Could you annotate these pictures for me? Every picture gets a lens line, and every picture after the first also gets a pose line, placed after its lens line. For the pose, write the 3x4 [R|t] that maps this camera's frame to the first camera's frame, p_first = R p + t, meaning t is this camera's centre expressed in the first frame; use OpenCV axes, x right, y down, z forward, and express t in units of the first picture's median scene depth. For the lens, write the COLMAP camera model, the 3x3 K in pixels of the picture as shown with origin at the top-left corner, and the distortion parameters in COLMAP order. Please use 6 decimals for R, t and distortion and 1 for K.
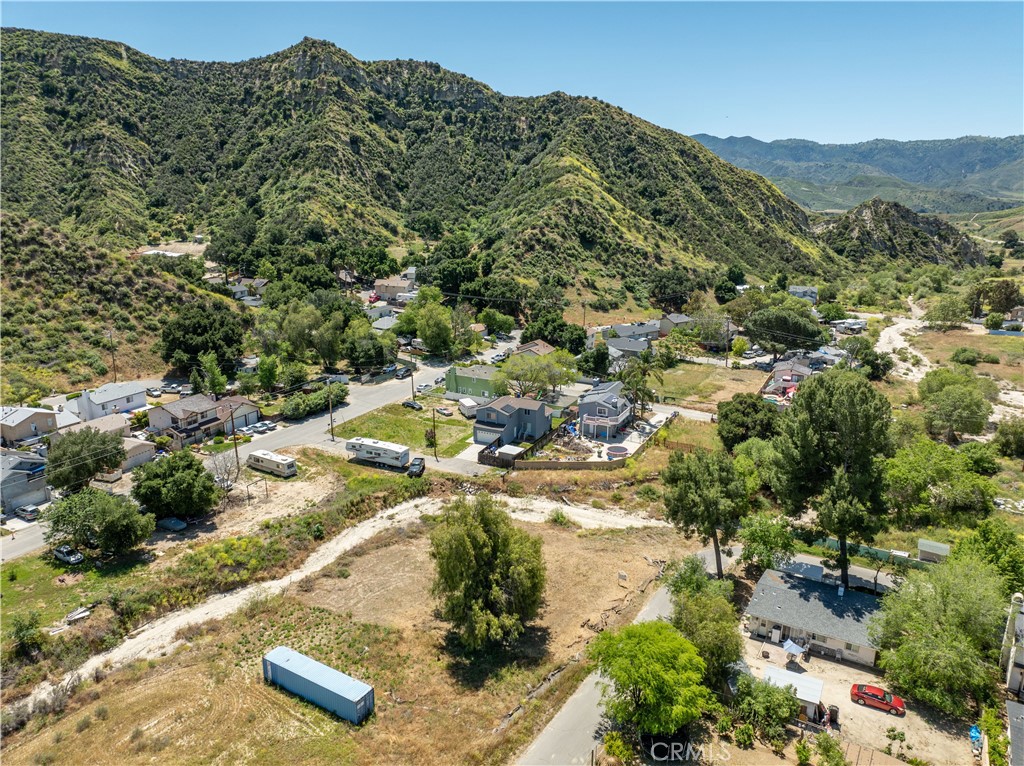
lens RADIAL K [[721.9, 0, 512.0], [0, 721.9, 383.0], [0, 0, 1]] dist [-0.037204, -0.001944]
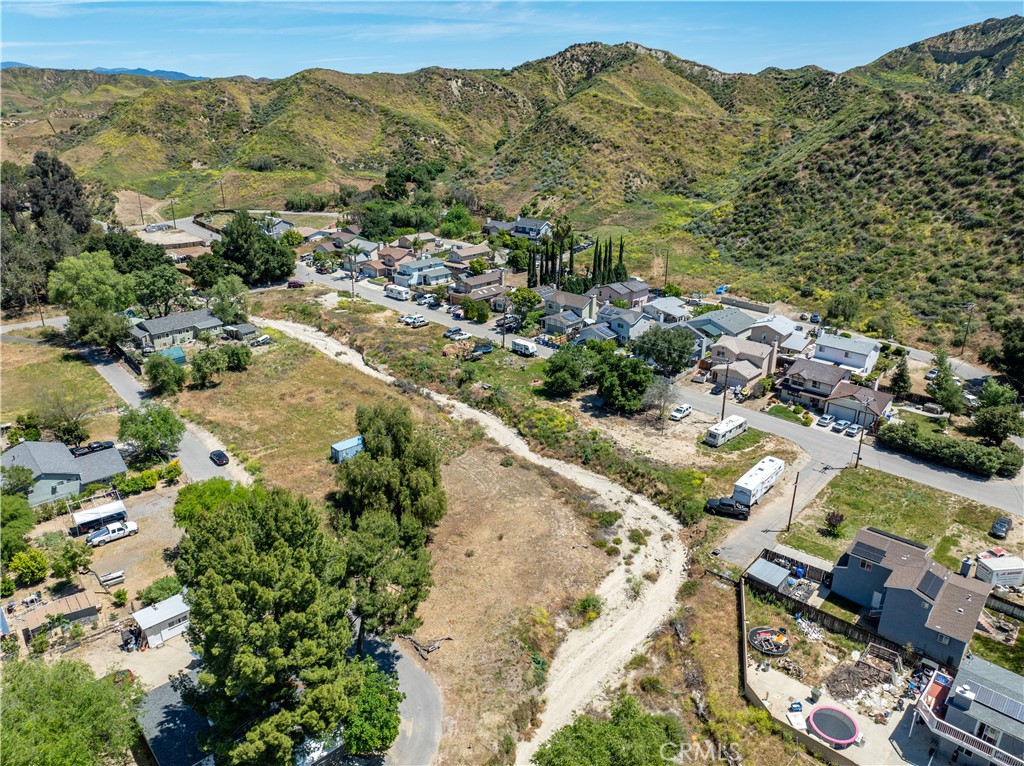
lens RADIAL K [[724.6, 0, 516.1], [0, 724.6, 386.1], [0, 0, 1]] dist [-0.062942, 0.035108]
pose [[-0.279610, 0.341845, -0.897196, 0.182612], [-0.265692, 0.870426, 0.414448, -0.081700], [0.922619, 0.354262, -0.152554, 0.254063]]
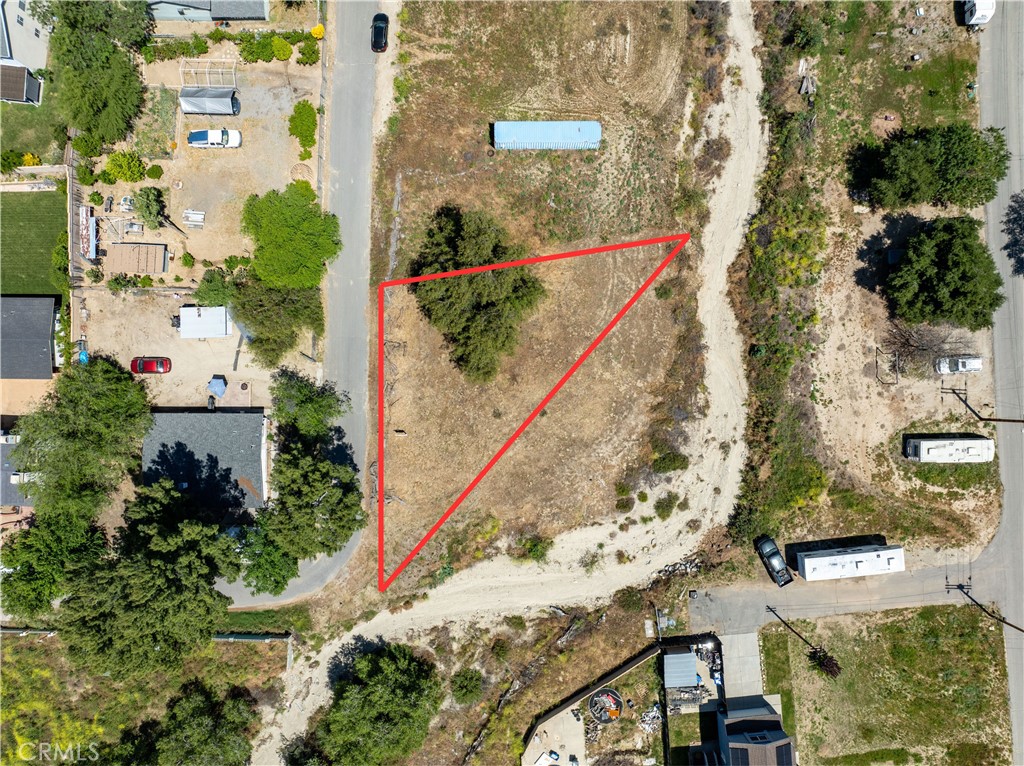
lens RADIAL K [[721.9, 0, 512.0], [0, 721.9, 383.0], [0, 0, 1]] dist [-0.037204, -0.001944]
pose [[-0.860688, 0.508849, -0.017004, 0.002116], [-0.146747, -0.215956, 0.965313, -0.138724], [0.487526, 0.833328, 0.260543, 0.166559]]
